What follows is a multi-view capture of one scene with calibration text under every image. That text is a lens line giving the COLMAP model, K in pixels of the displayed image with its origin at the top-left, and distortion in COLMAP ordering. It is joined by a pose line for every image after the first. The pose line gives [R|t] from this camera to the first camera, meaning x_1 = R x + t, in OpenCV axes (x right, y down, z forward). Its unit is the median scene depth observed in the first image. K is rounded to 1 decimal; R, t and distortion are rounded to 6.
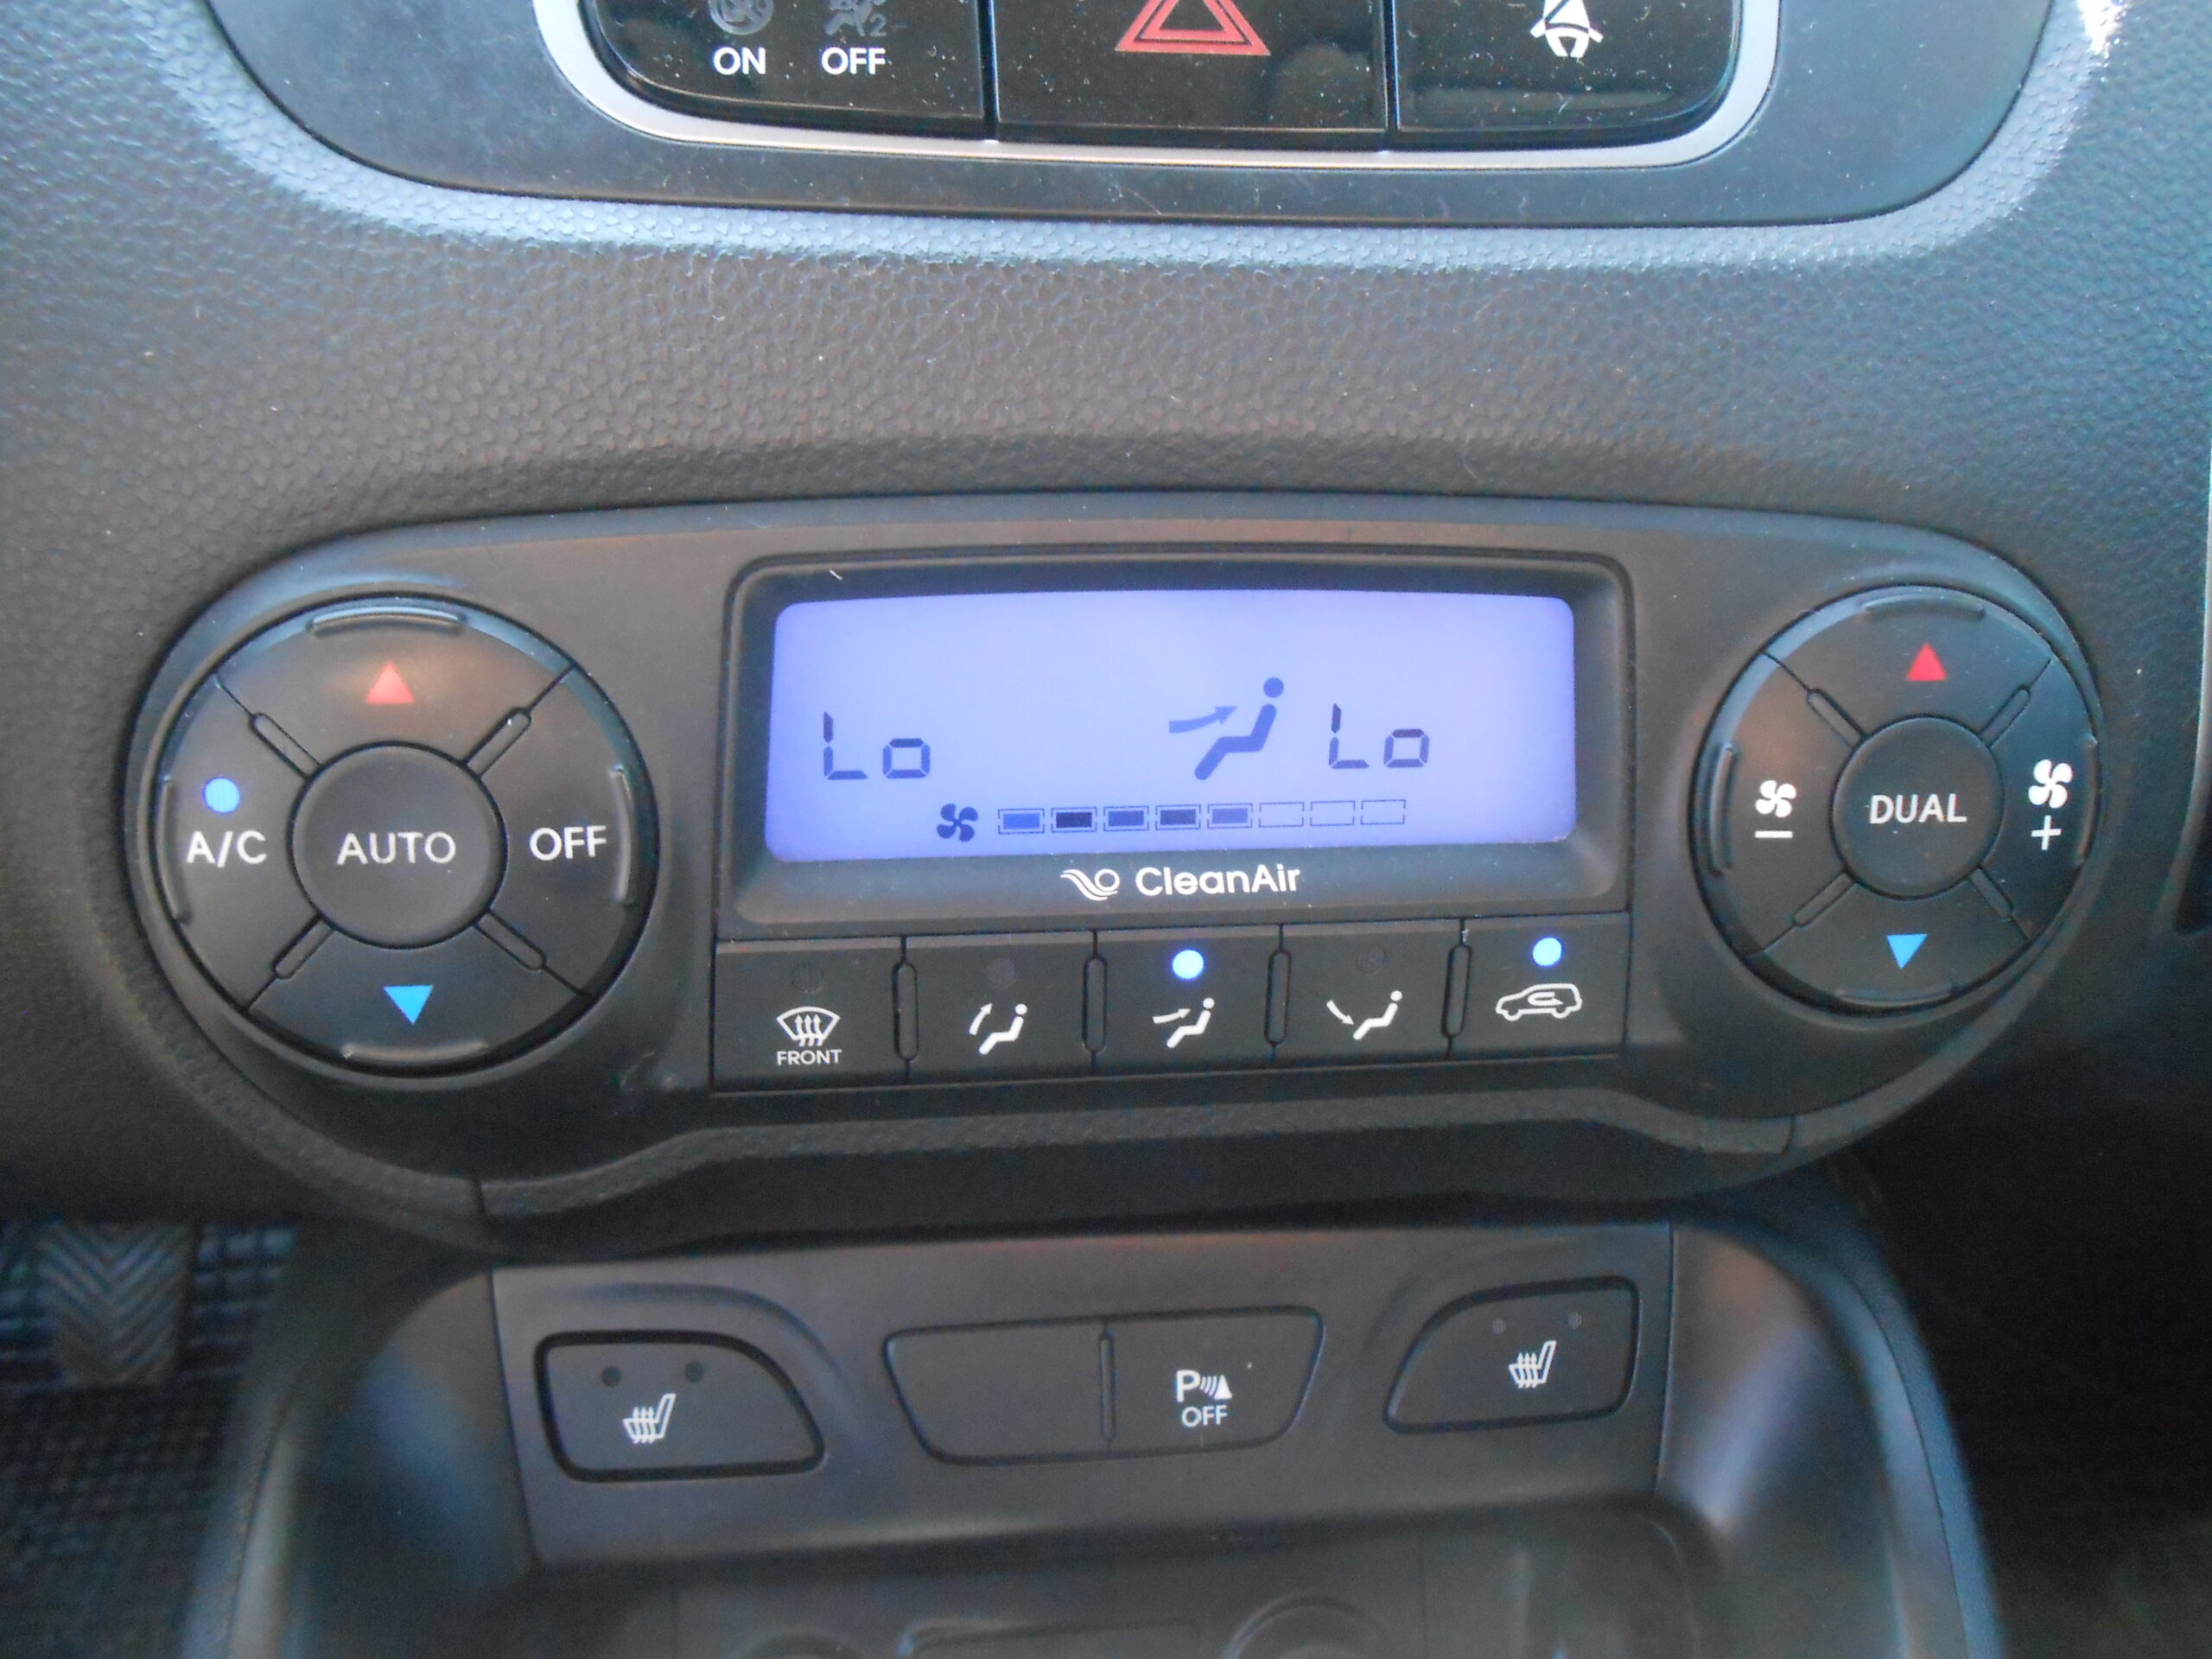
lens RADIAL K [[1669.9, 0, 1106.0], [0, 1669.9, 829.5], [0, 0, 1]] dist [-0.018468, 0.000297]
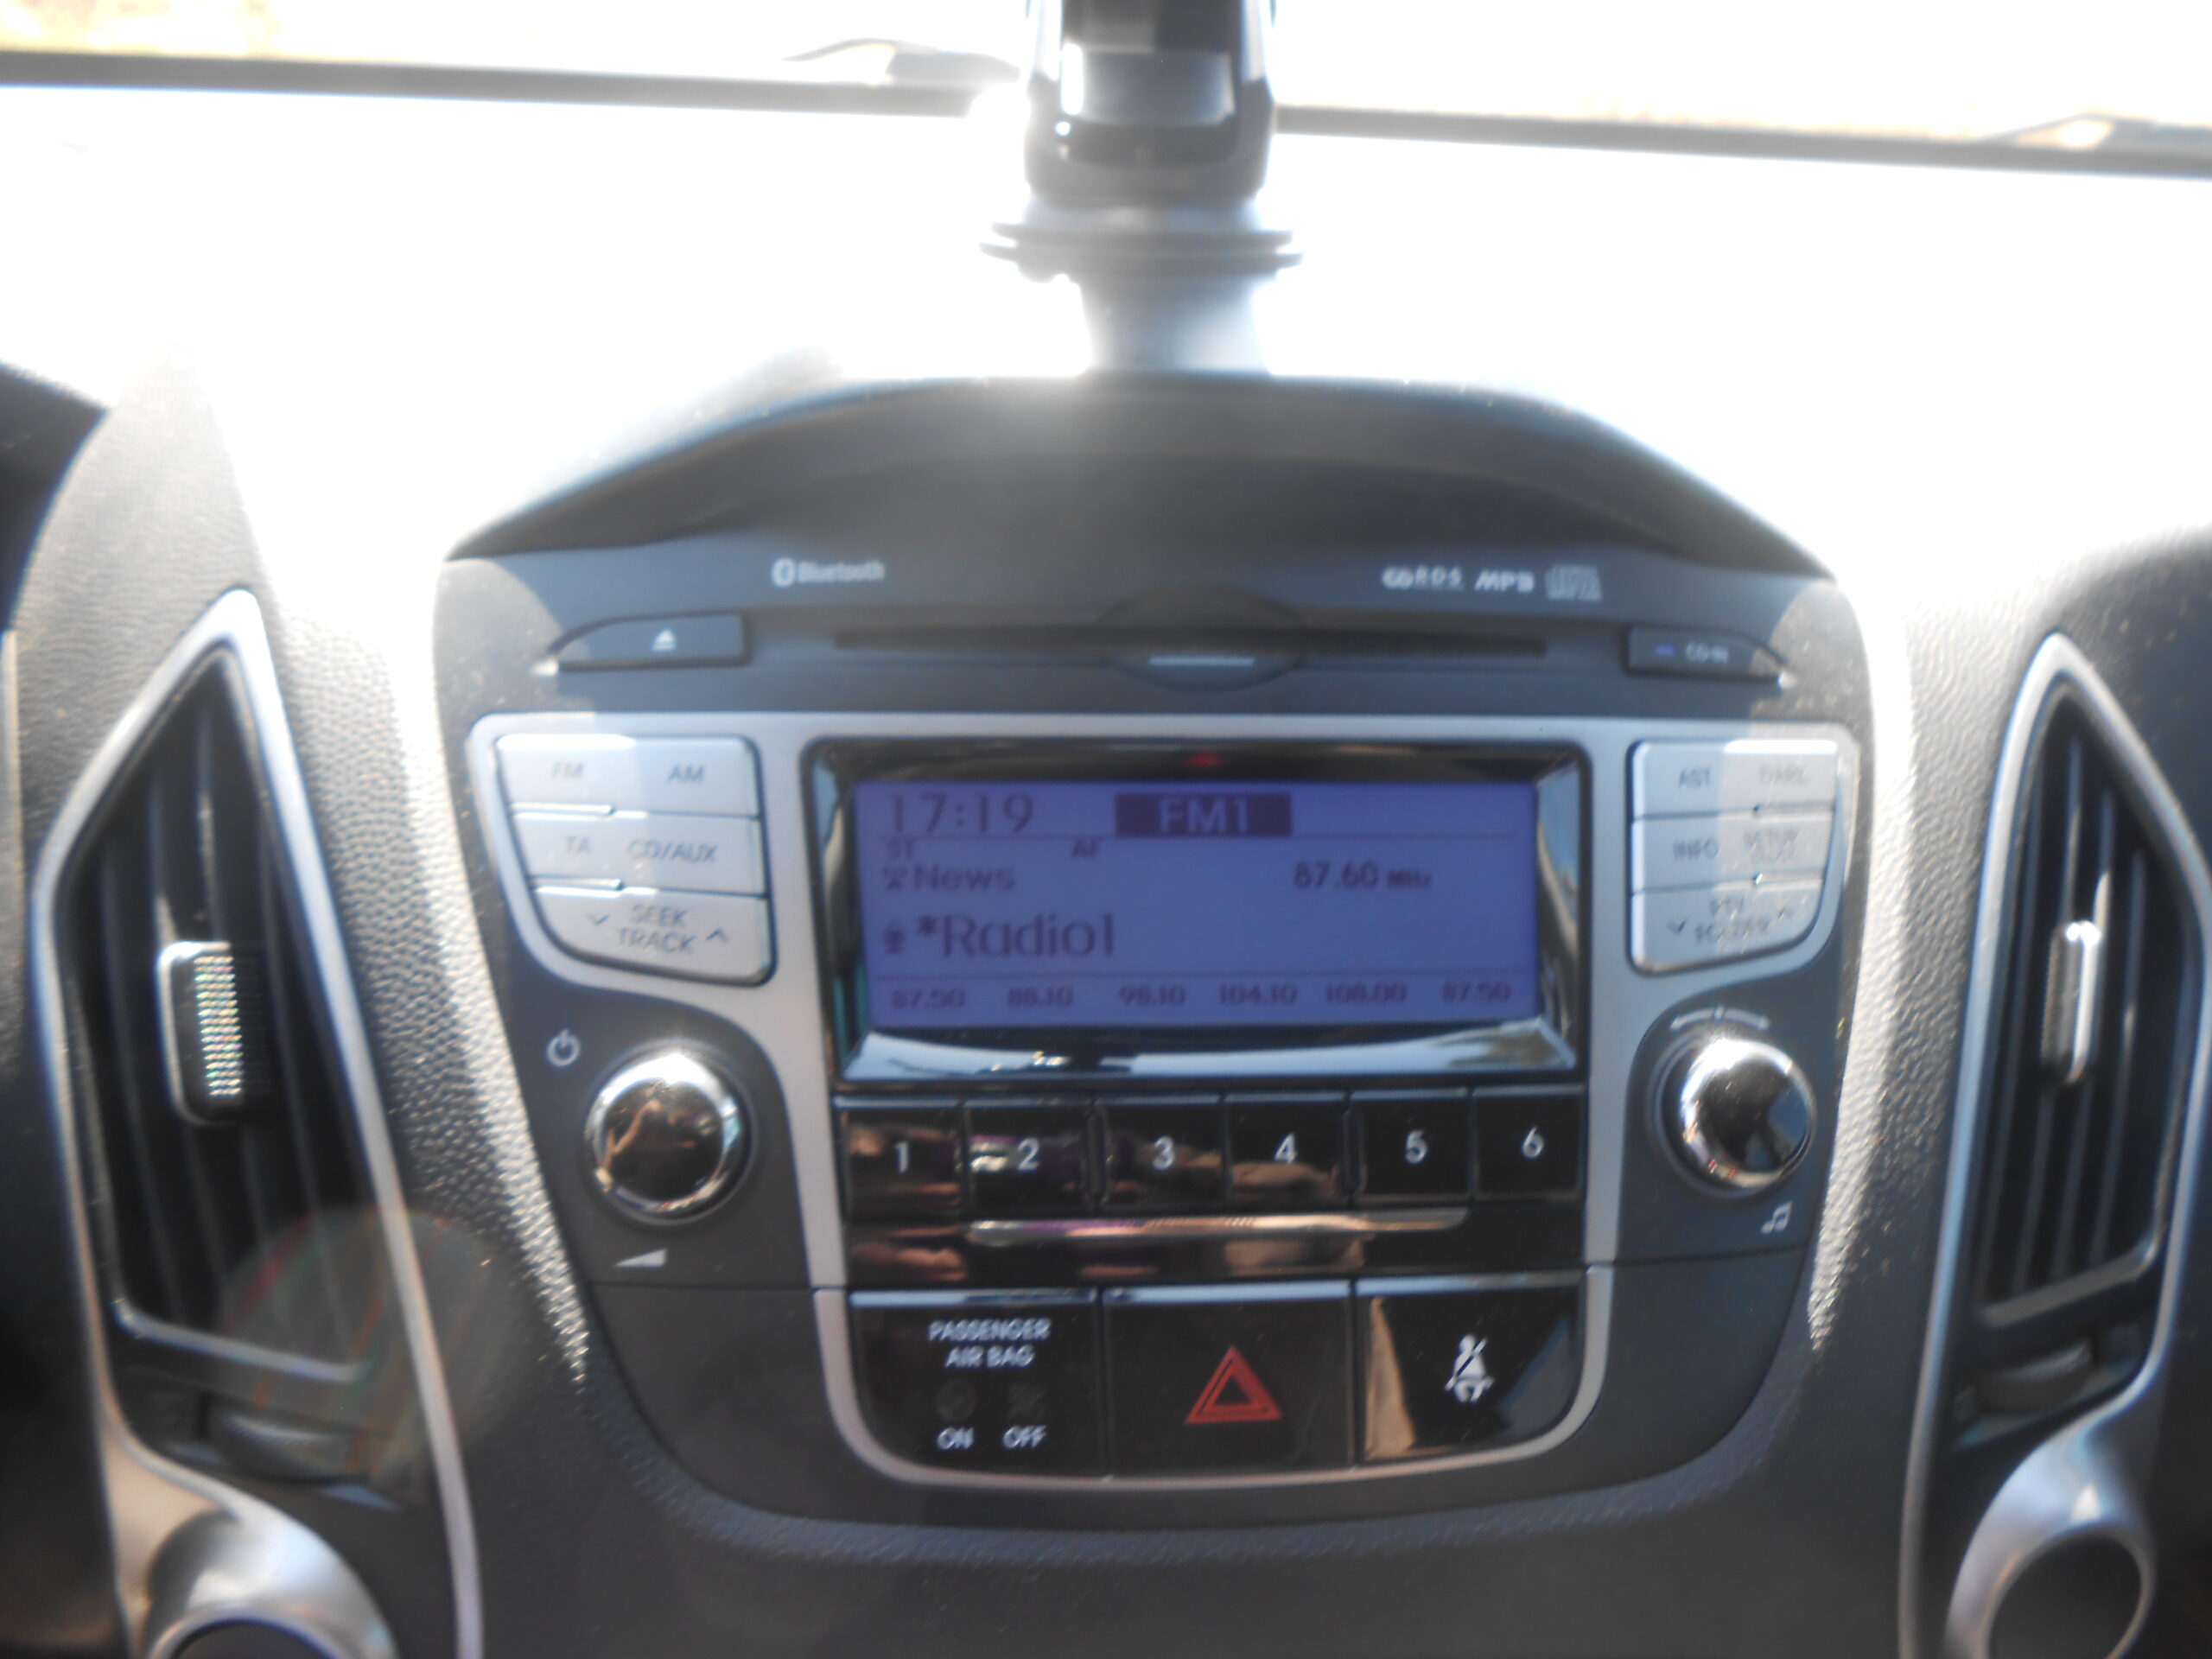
lens RADIAL K [[1669.9, 0, 1106.0], [0, 1669.9, 829.5], [0, 0, 1]] dist [-0.018468, 0.000297]
pose [[0.999748, 0.021818, -0.005302, -0.071435], [-0.021917, 0.999570, -0.019487, -0.954954], [0.004875, 0.019598, 0.999796, -0.592742]]
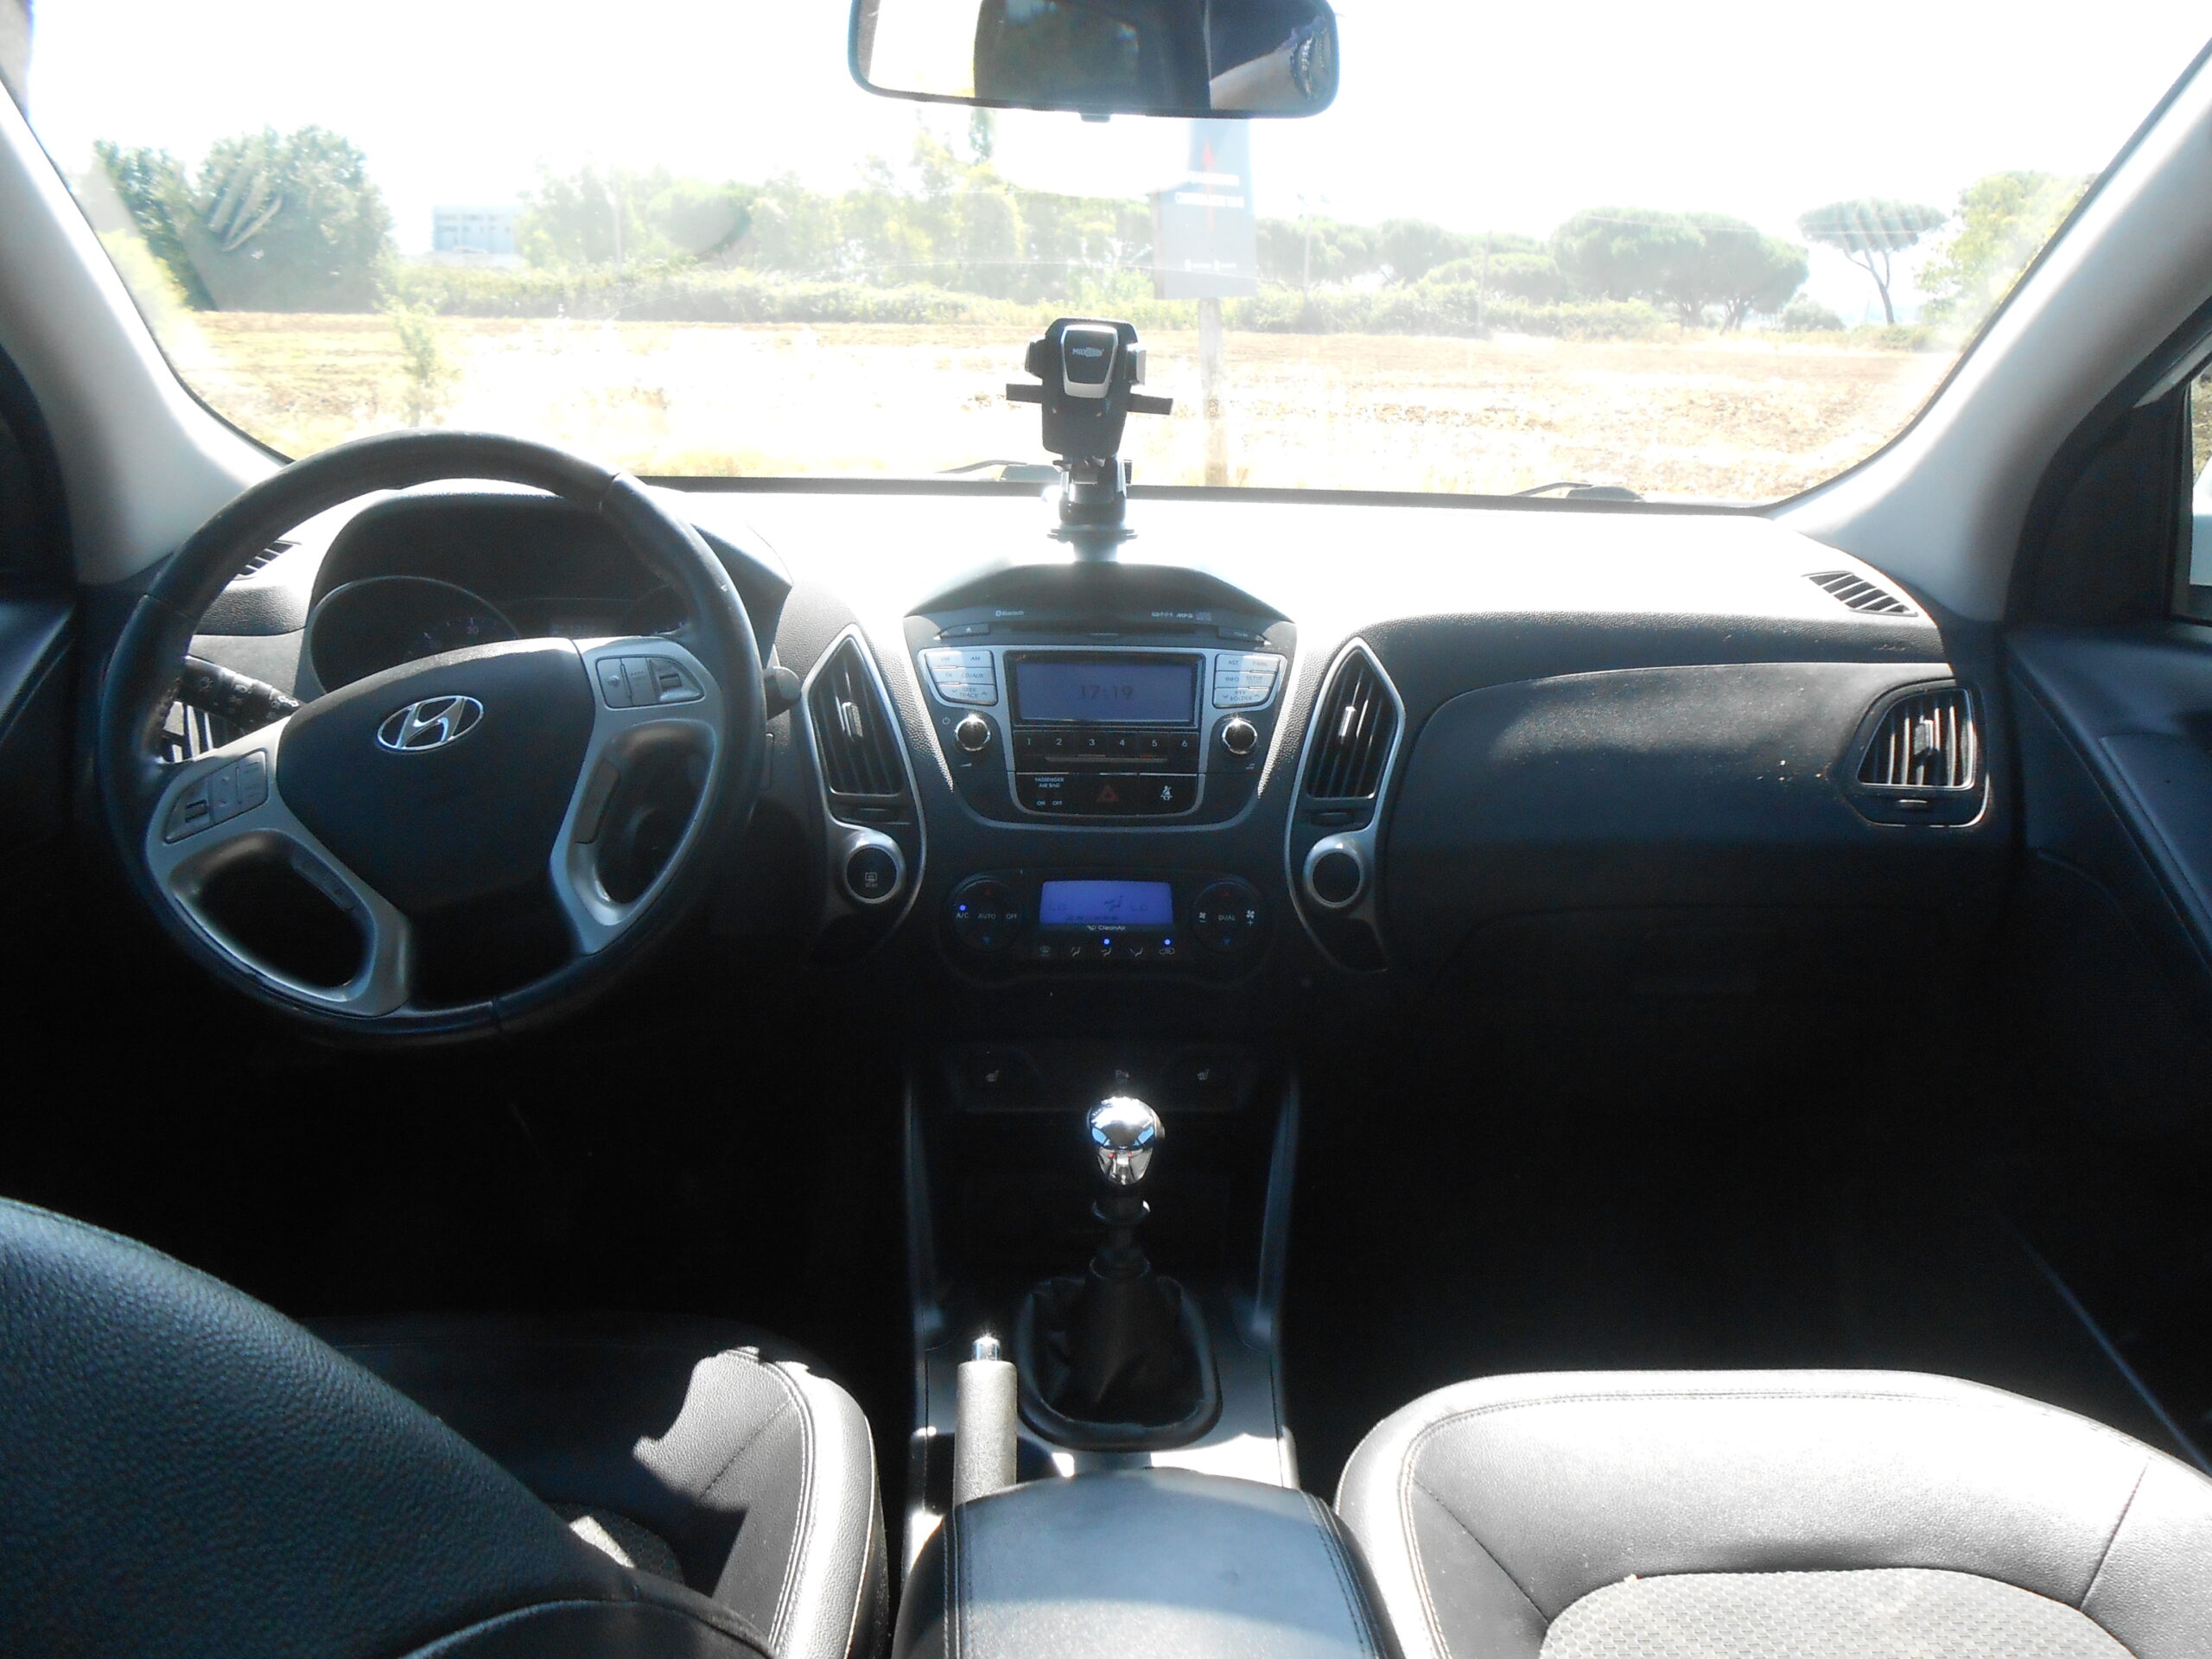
lens RADIAL K [[1669.9, 0, 1106.0], [0, 1669.9, 829.5], [0, 0, 1]] dist [-0.018468, 0.000297]
pose [[0.998818, 0.007284, -0.048047, 0.347093], [-0.017350, 0.976993, -0.212565, 1.008398], [0.045394, 0.213147, 0.975965, -5.208299]]
